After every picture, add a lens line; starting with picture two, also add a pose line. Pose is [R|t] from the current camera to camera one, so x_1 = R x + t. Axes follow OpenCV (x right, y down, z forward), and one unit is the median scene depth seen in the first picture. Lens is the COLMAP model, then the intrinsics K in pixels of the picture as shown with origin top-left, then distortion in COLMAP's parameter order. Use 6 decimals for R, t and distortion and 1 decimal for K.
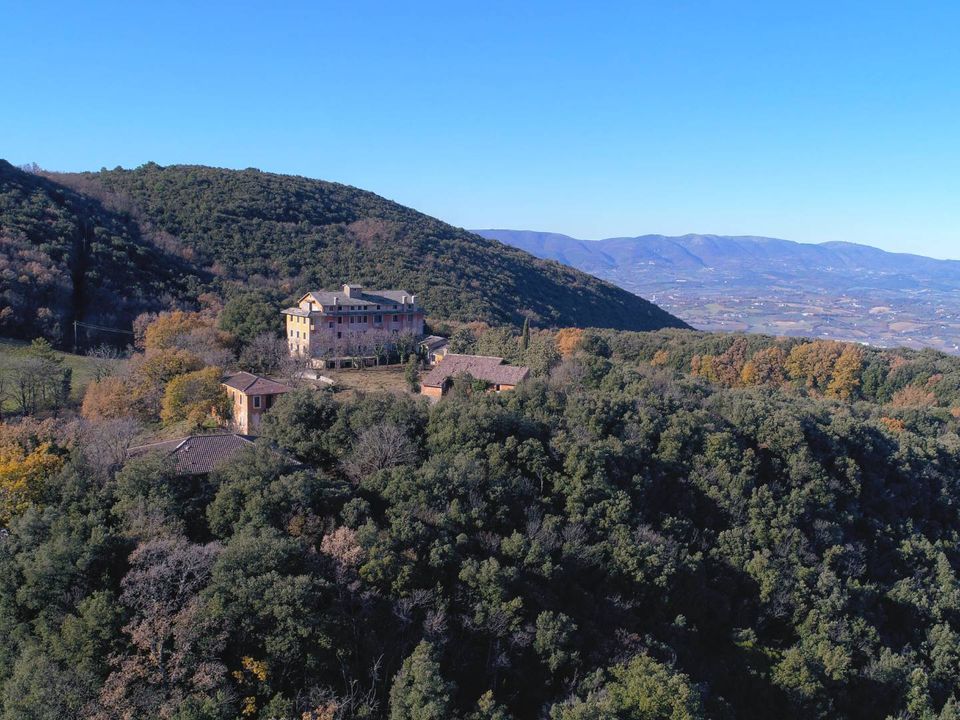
lens RADIAL K [[874.3, 0, 480.0], [0, 874.3, 360.0], [0, 0, 1]] dist [-0.002252, -0.004578]
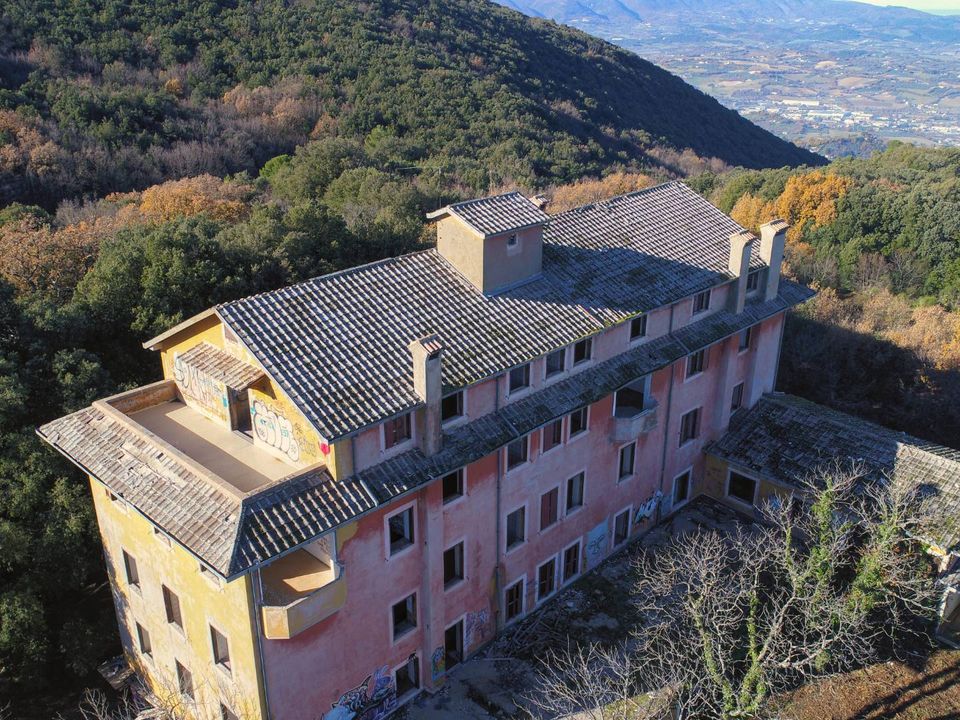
lens RADIAL K [[874.3, 0, 480.0], [0, 874.3, 360.0], [0, 0, 1]] dist [-0.002252, -0.004578]
pose [[0.995646, -0.060576, 0.070846, -0.065359], [0.040671, 0.966202, 0.254559, -0.040535], [-0.083872, -0.250569, 0.964459, 0.342622]]
